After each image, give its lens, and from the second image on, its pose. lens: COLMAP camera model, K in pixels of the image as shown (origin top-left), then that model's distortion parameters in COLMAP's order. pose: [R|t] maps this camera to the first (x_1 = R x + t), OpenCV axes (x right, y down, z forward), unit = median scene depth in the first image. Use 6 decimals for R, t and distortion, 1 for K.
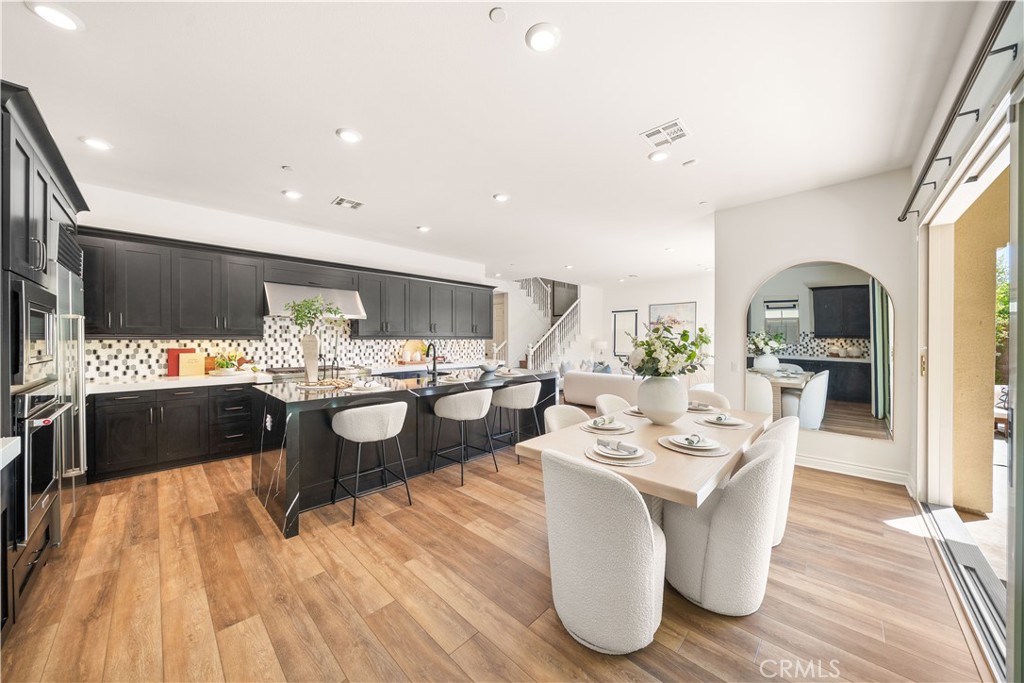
lens RADIAL K [[348.9, 0, 508.9], [0, 348.9, 340.3], [0, 0, 1]] dist [-0.007299, -0.000448]
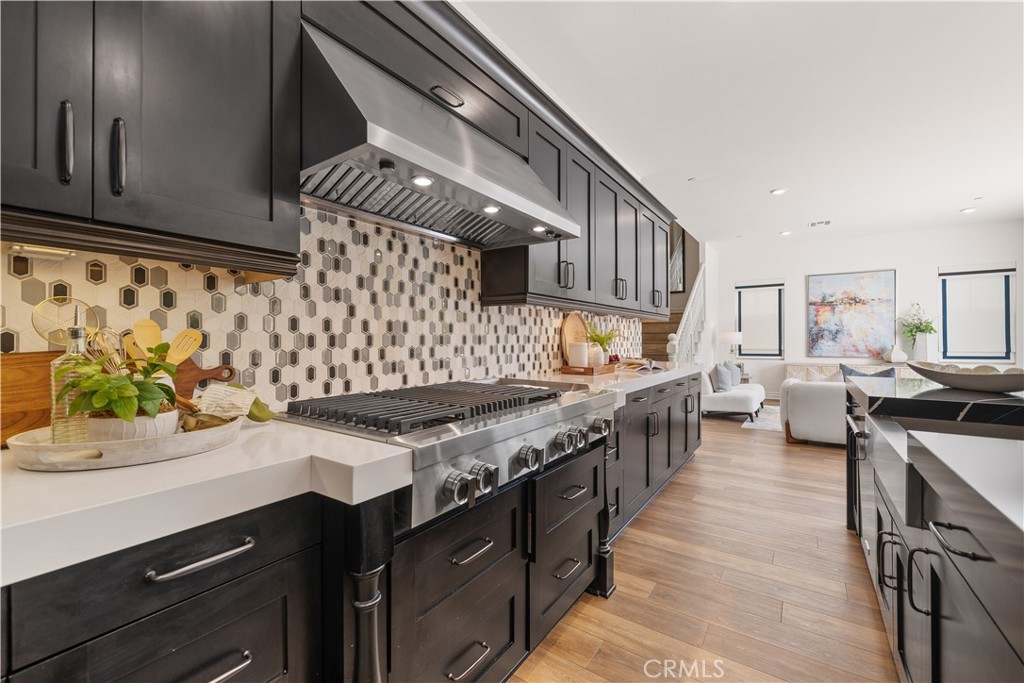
lens RADIAL K [[422.8, 0, 505.6], [0, 422.8, 338.2], [0, 0, 1]] dist [0.000846, -0.000112]
pose [[0.988167, -0.003437, 0.153341, -0.560151], [0.004562, 0.999965, -0.006986, 0.037187], [-0.153312, 0.007602, 0.988149, 0.646701]]
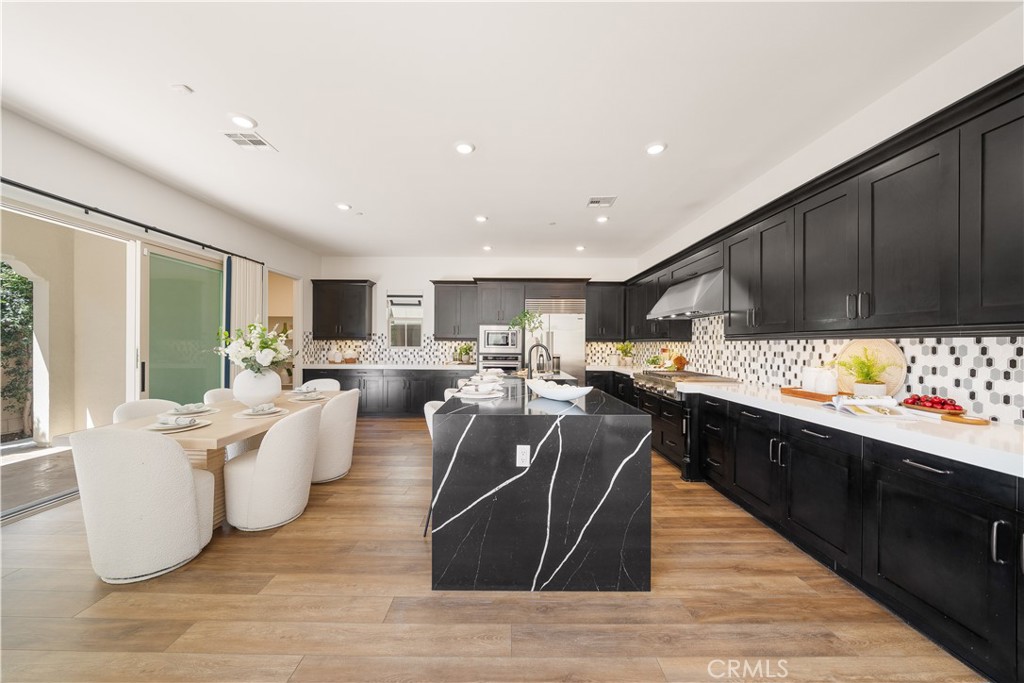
lens RADIAL K [[348.9, 0, 508.4], [0, 348.9, 344.7], [0, 0, 1]] dist [-0.007299, -0.000448]
pose [[-0.716366, -0.003049, -0.697718, 0.344501], [-0.009214, 0.999945, 0.005090, 0.005881], [0.697664, 0.010075, -0.716354, 1.287259]]
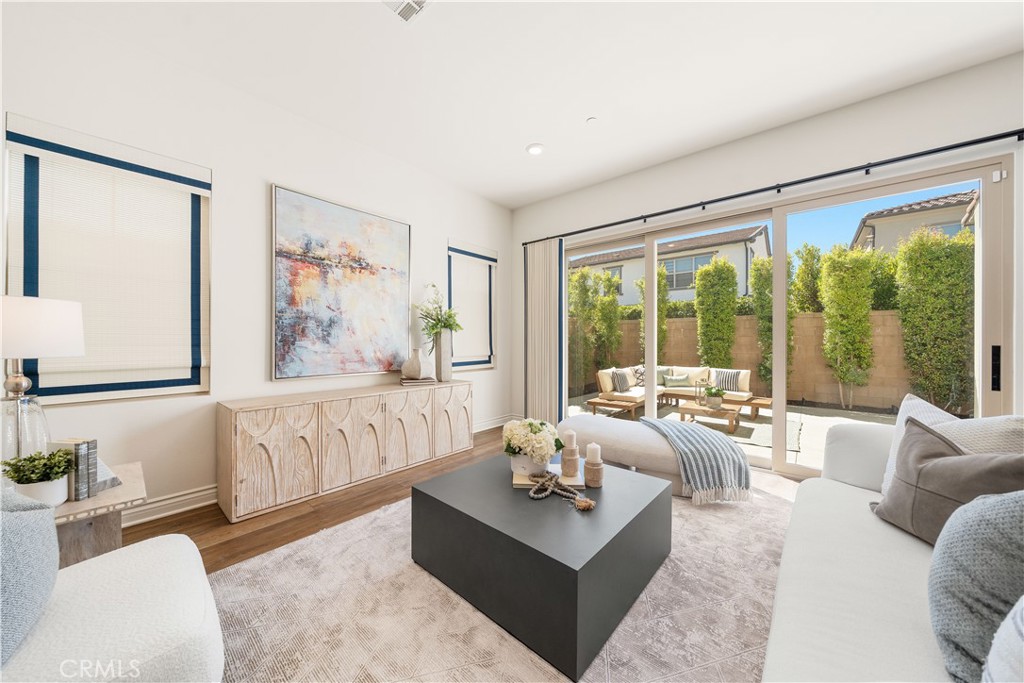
lens RADIAL K [[348.9, 0, 509.6], [0, 348.9, 342.6], [0, 0, 1]] dist [-0.007299, -0.000448]
pose [[-0.053861, -0.006285, 0.998529, 0.268089], [-0.001388, 0.999980, 0.006219, 0.038762], [-0.998547, -0.001051, -0.053869, 1.731523]]
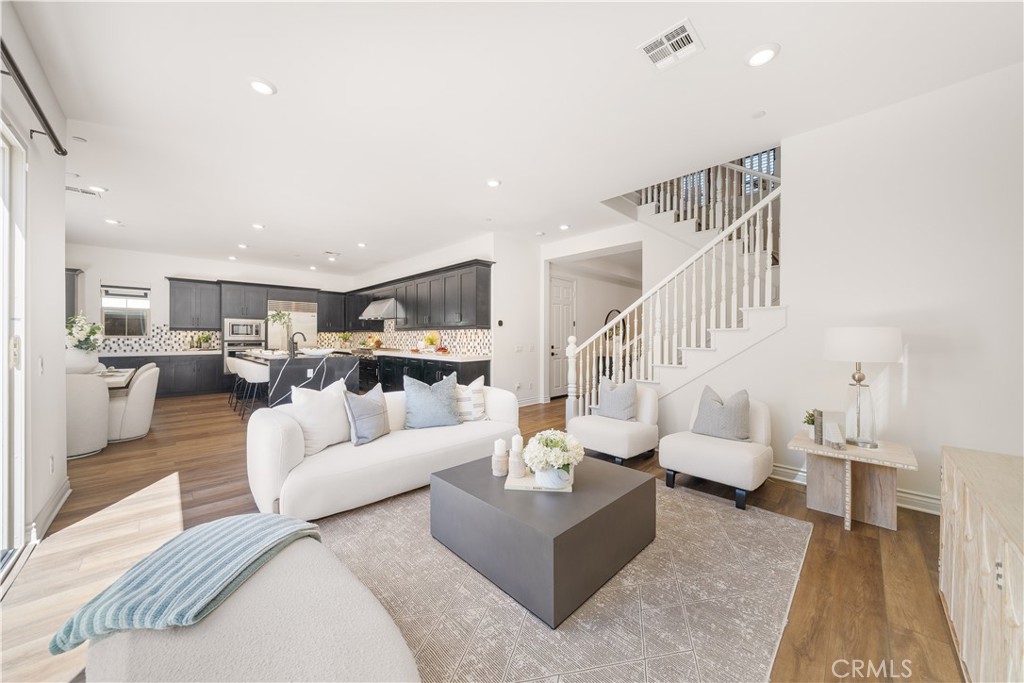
lens RADIAL K [[348.9, 0, 507.7], [0, 348.9, 337.7], [0, 0, 1]] dist [-0.007299, -0.000448]
pose [[-0.027257, 0.001033, -0.999628, 1.067814], [-0.005372, 0.999985, 0.001180, 0.021896], [0.999614, 0.005402, -0.027251, 1.630346]]
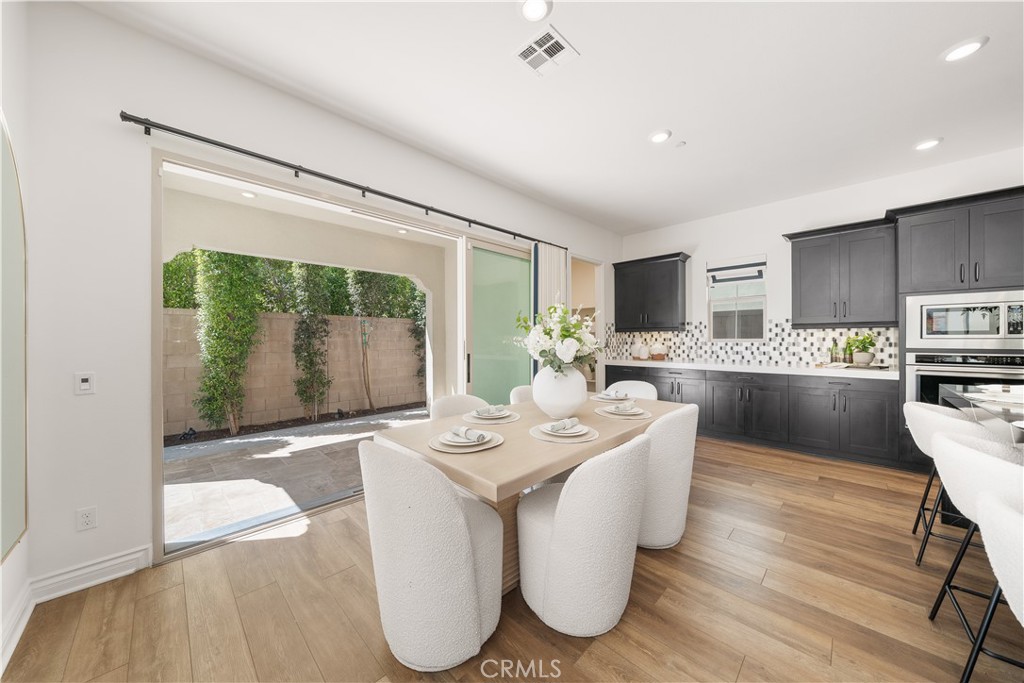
lens RADIAL K [[348.9, 0, 509.3], [0, 348.9, 339.5], [0, 0, 1]] dist [-0.007299, -0.000448]
pose [[-0.999907, 0.003956, 0.013074, 0.289969], [0.003998, 0.999987, 0.003179, 0.020419], [-0.013061, 0.003231, -0.999909, 0.981833]]
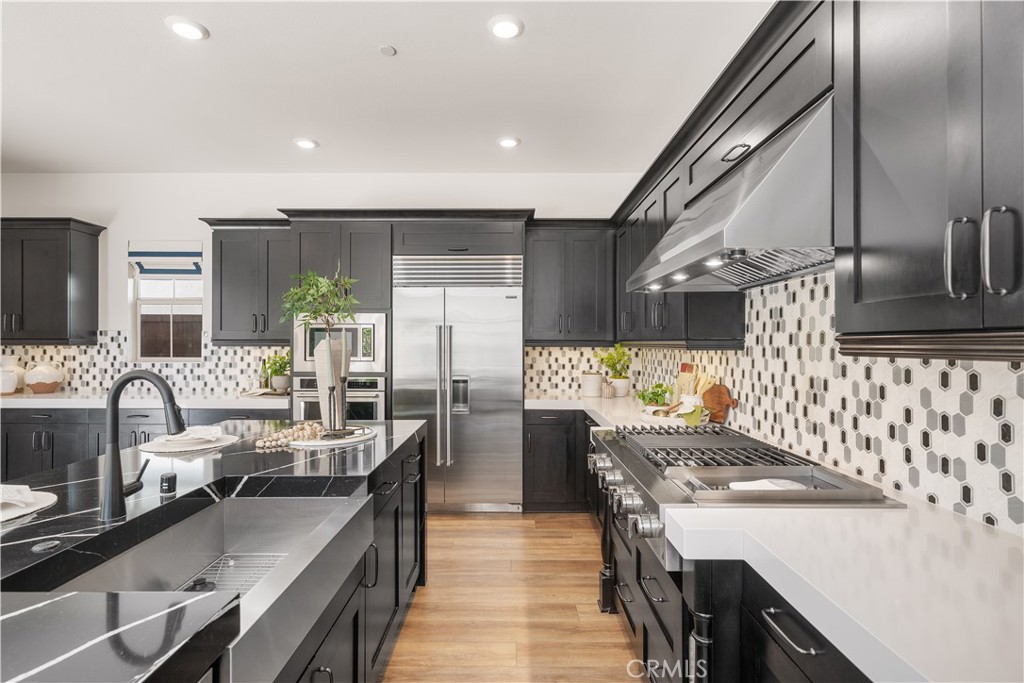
lens RADIAL K [[494.5, 0, 512.8], [0, 494.5, 345.5], [0, 0, 1]] dist [-0.000522, 0.000364]
pose [[-0.715639, 0.001116, -0.698469, -0.142818], [-0.004783, 0.999967, 0.006499, -0.008881], [0.698454, 0.007992, -0.715610, 1.156883]]
